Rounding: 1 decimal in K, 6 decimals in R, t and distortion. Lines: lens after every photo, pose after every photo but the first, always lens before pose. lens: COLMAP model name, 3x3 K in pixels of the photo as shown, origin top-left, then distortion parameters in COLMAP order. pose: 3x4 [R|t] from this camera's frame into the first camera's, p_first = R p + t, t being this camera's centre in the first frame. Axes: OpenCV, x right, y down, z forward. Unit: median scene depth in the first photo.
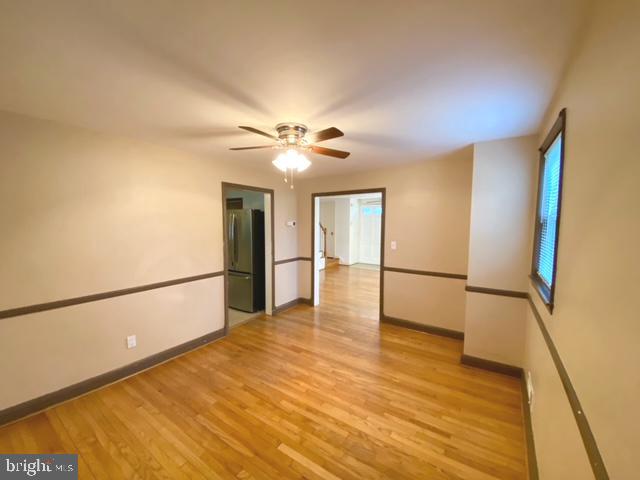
lens RADIAL K [[261.3, 0, 316.7], [0, 261.3, 237.9], [0, 0, 1]] dist [0.013760, -0.000632]
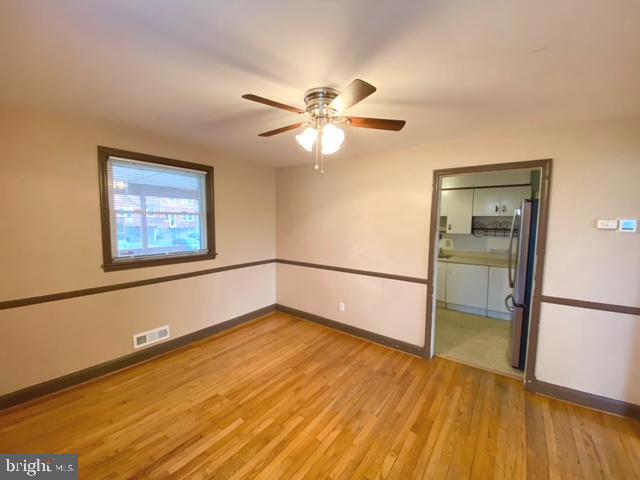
lens RADIAL K [[261.3, 0, 316.9], [0, 261.3, 243.6], [0, 0, 1]] dist [0.013760, -0.000632]
pose [[-0.039418, 0.094712, -0.994724, 0.651197], [-0.066000, 0.993077, 0.097171, -0.058816], [0.997041, 0.069482, -0.032894, 0.956290]]
